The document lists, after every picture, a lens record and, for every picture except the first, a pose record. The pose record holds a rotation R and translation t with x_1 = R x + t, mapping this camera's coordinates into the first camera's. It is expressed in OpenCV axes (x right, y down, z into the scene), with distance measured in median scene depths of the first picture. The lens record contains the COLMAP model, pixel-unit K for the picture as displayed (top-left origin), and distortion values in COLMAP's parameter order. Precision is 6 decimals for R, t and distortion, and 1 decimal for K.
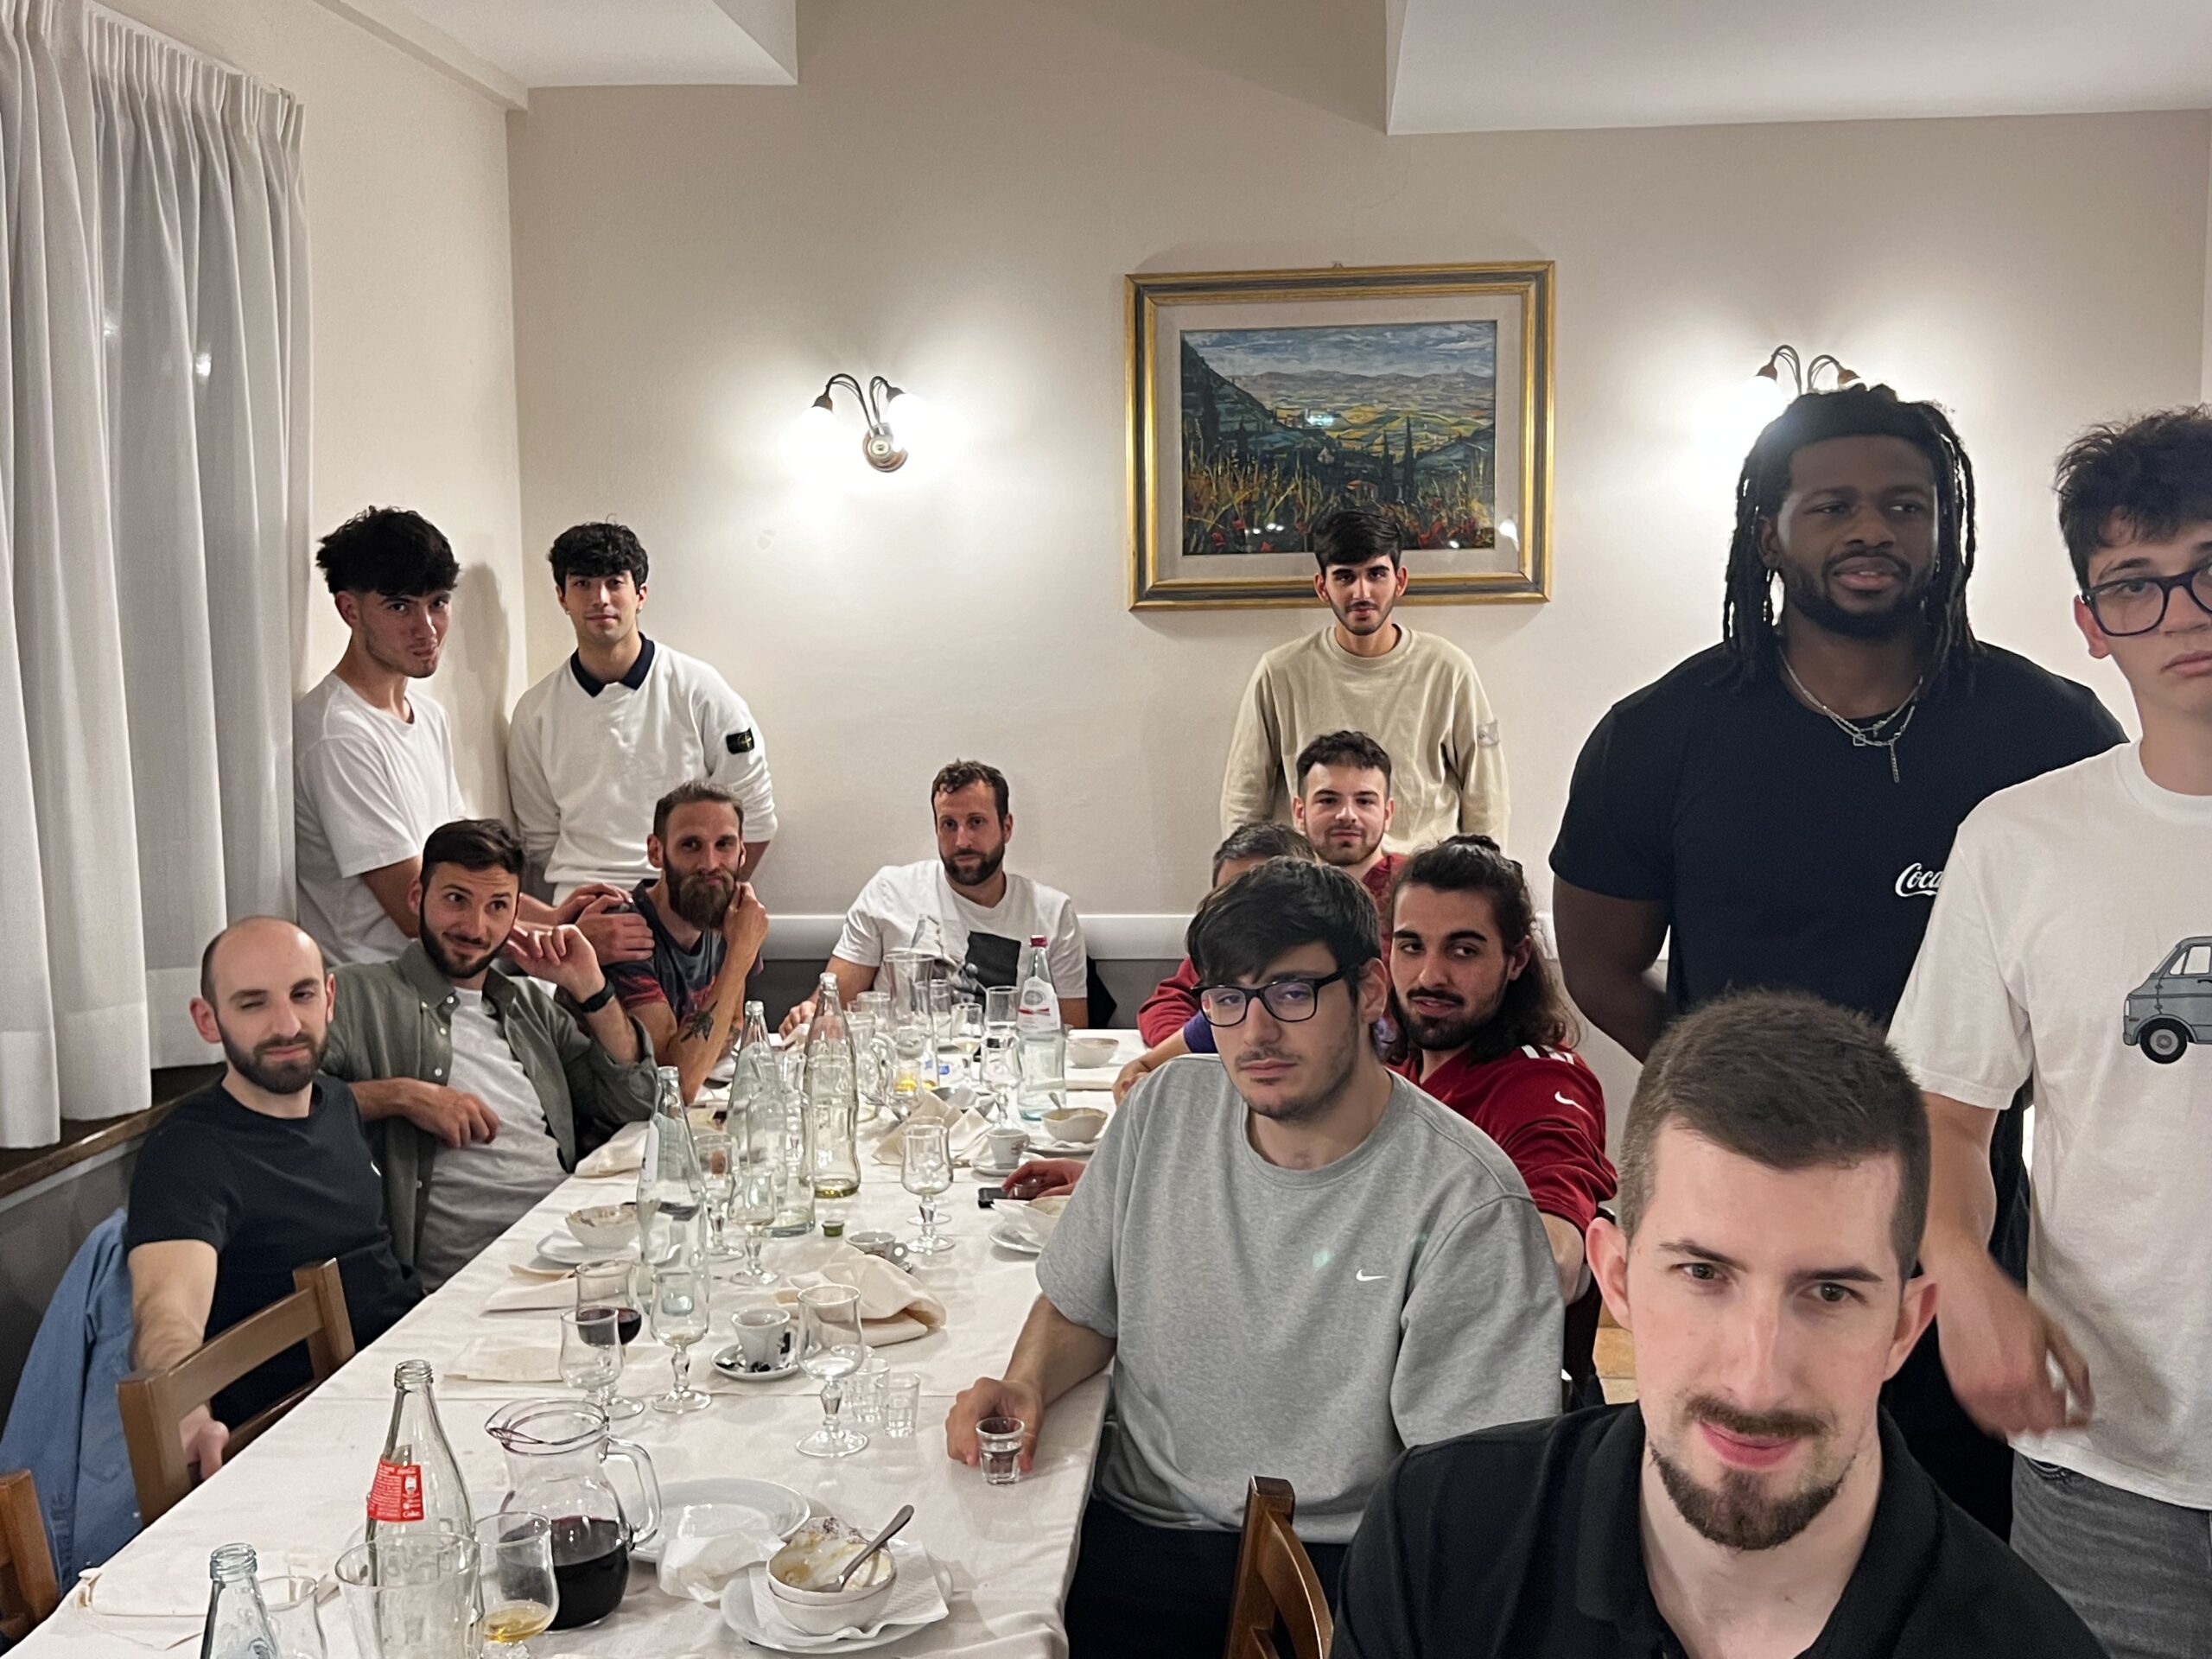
lens RADIAL K [[2315.7, 0, 1111.8], [0, 2315.7, 839.1], [0, 0, 1]] dist [0.148065, -0.390685]
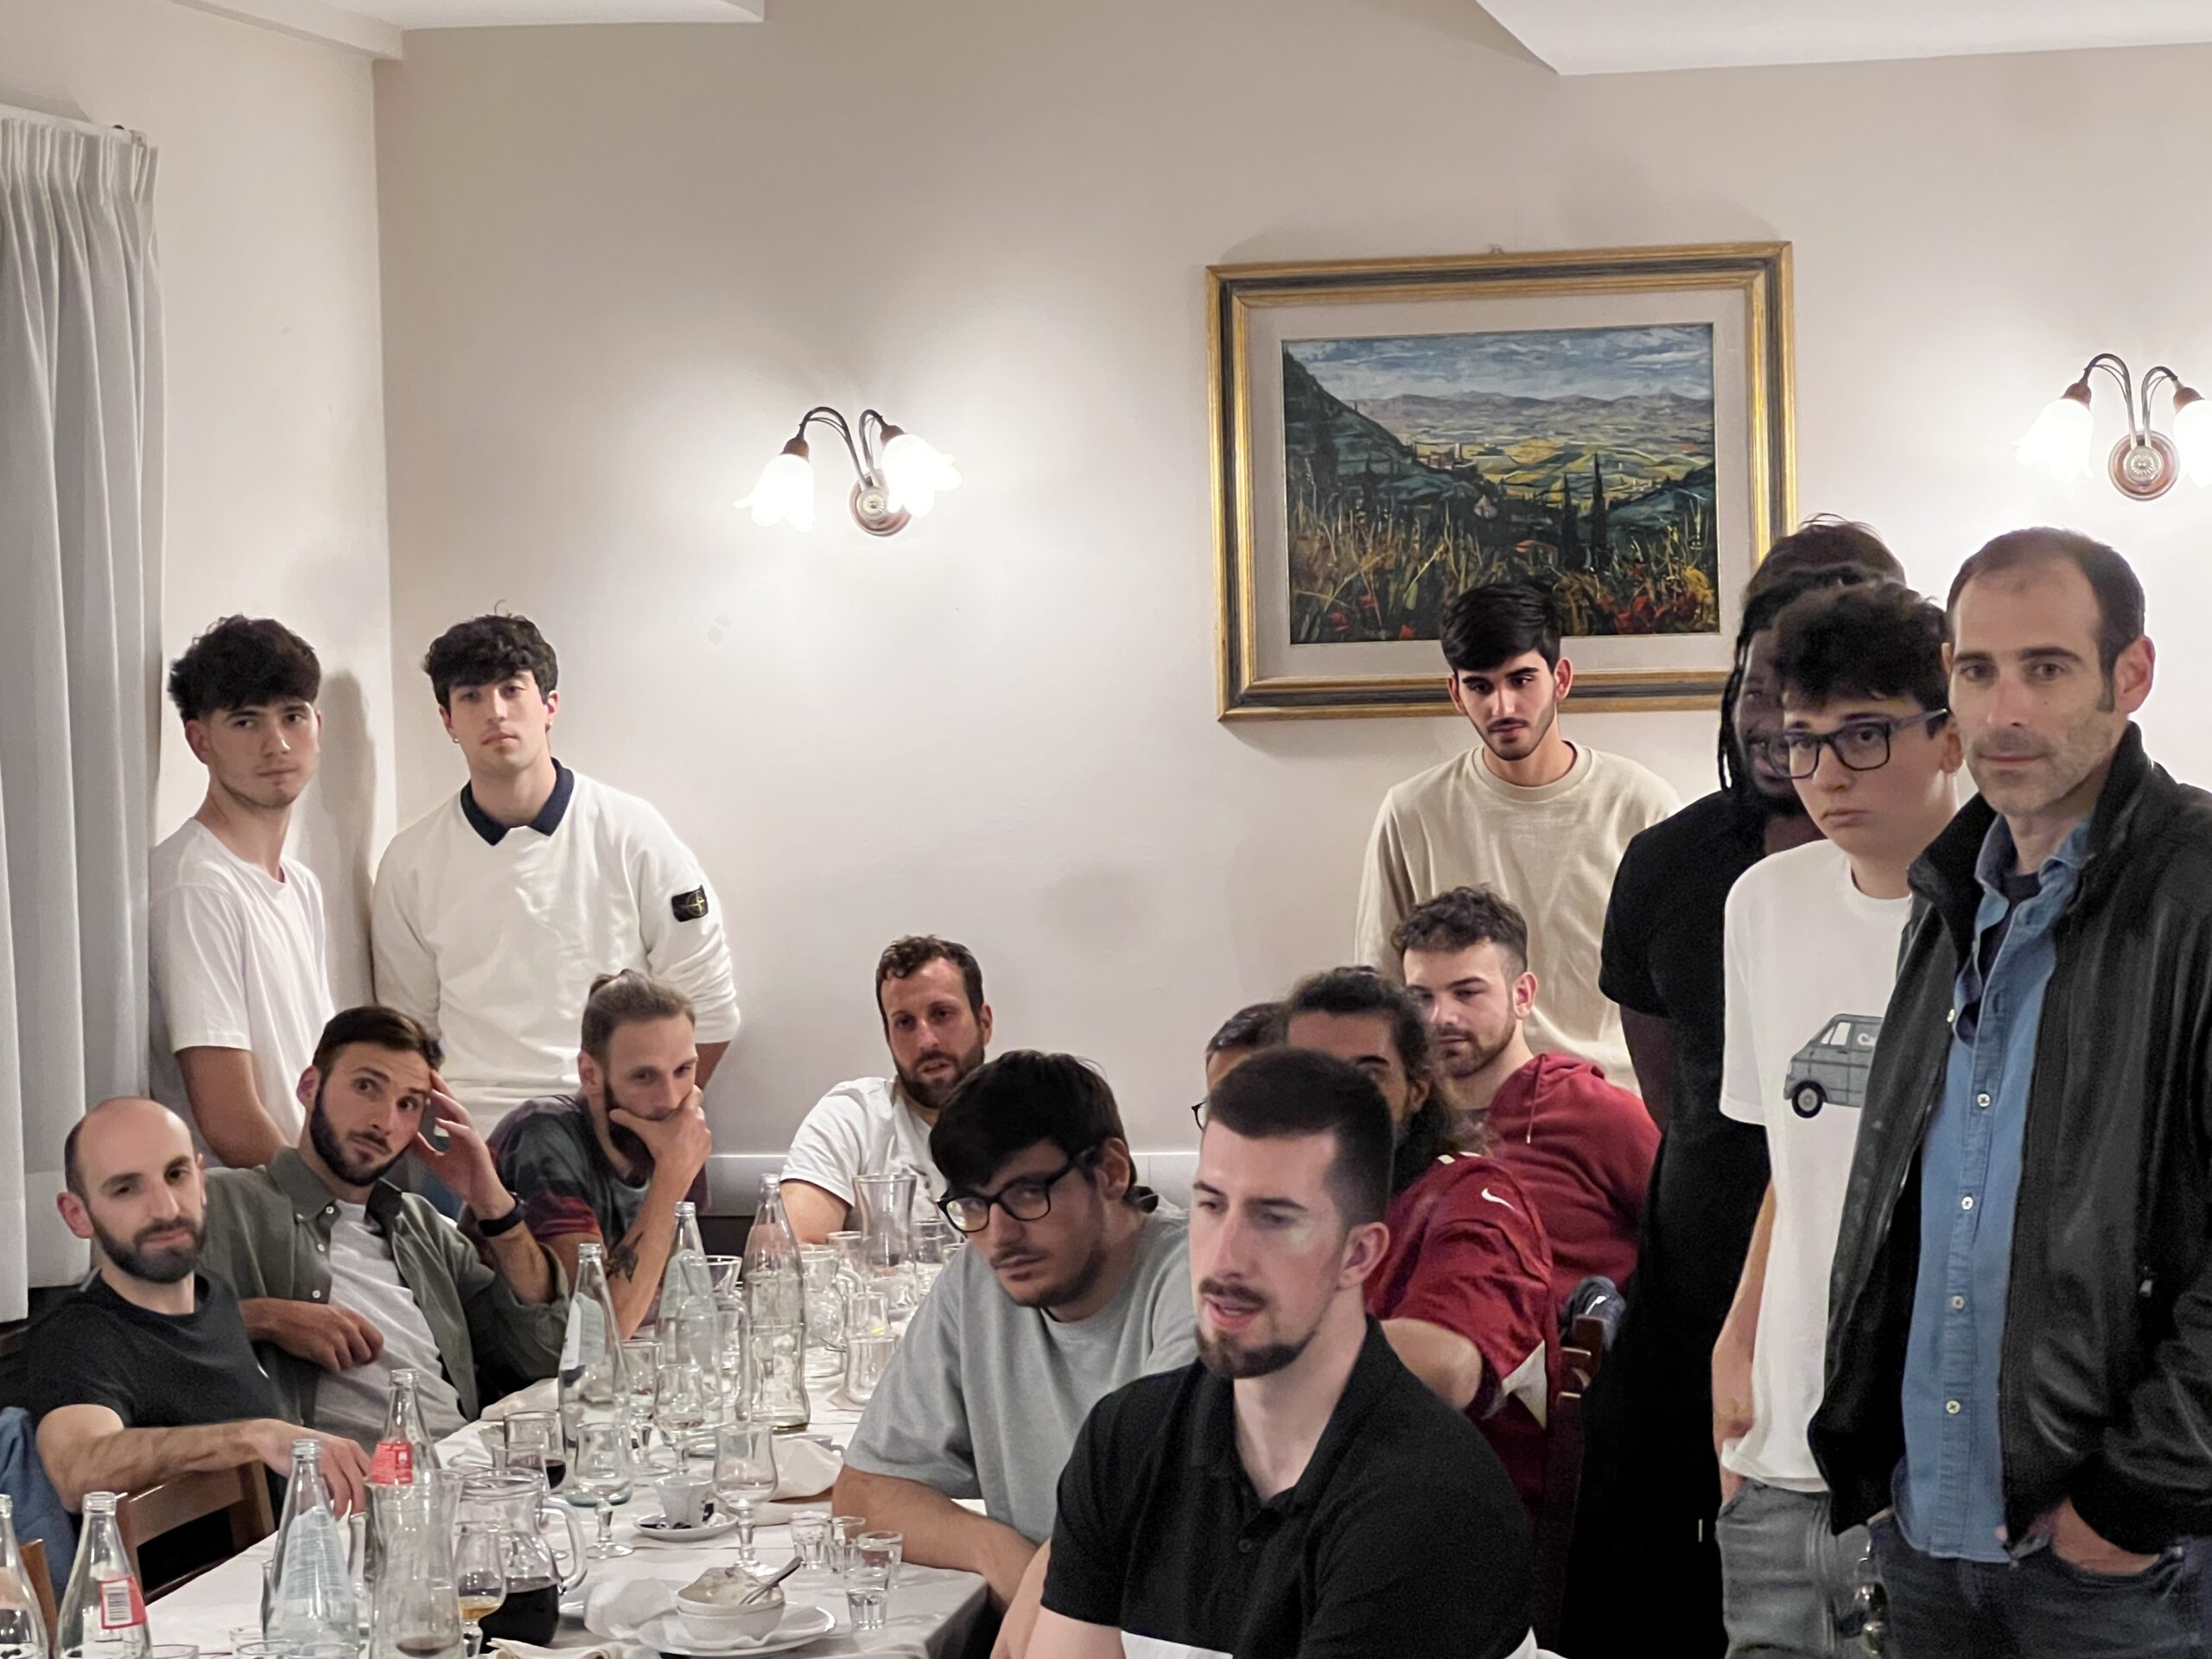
lens RADIAL K [[5510.3, 0, 1106.0], [0, 5510.3, 829.5], [0, 0, 1]] dist [0.126752, 0.228436]
pose [[0.995874, -0.006927, -0.090484, 0.130015], [0.001703, 0.998333, -0.057693, 0.034136], [0.090733, 0.057301, 0.994225, -0.713586]]
